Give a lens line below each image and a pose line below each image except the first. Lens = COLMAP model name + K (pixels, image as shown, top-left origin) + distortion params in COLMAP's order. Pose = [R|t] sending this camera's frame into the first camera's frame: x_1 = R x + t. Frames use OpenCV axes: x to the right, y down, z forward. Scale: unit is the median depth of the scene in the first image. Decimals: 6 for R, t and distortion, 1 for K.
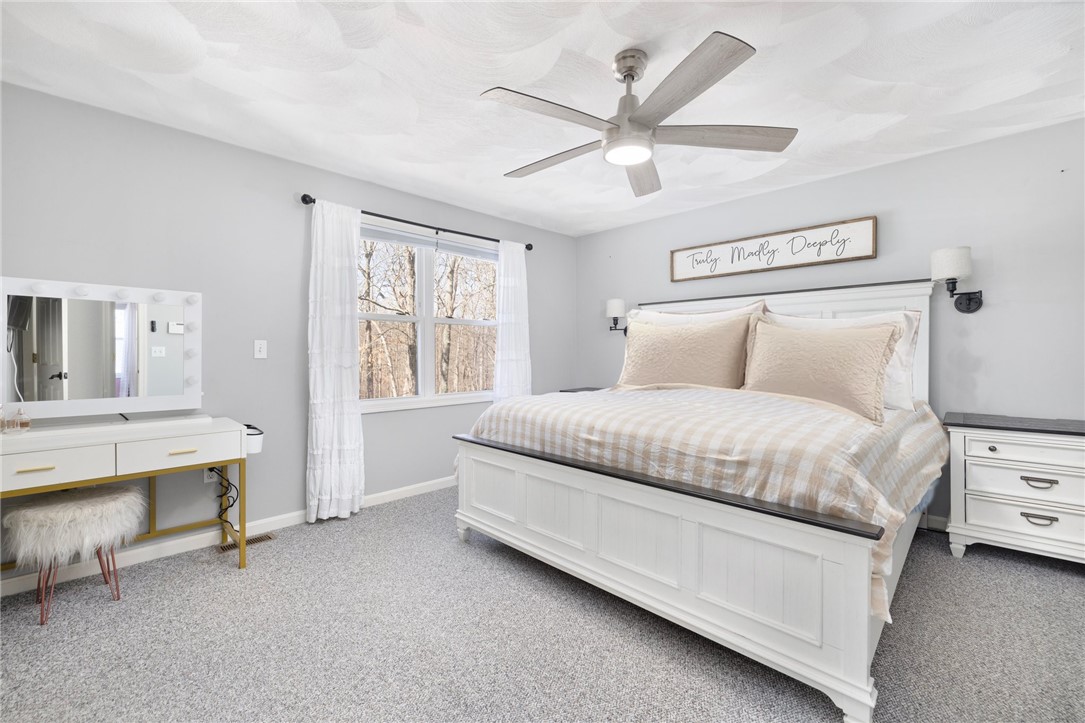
lens RADIAL K [[452.2, 0, 542.5], [0, 452.2, 361.5], [0, 0, 1]] dist [0.000523, 0.000039]
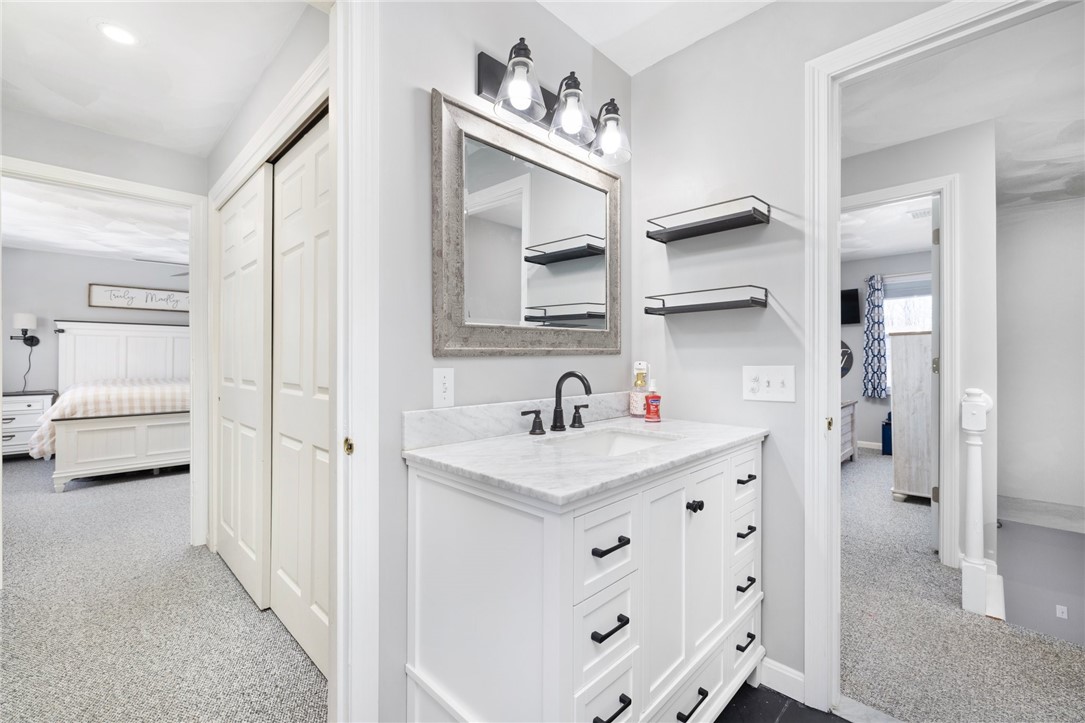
lens RADIAL K [[452.2, 0, 542.5], [0, 452.2, 361.5], [0, 0, 1]] dist [0.000523, 0.000039]
pose [[-0.005014, -0.003522, 0.999981, -1.128711], [0.018958, 0.999814, 0.003616, 0.008543], [-0.999808, 0.018976, -0.004947, -0.357428]]
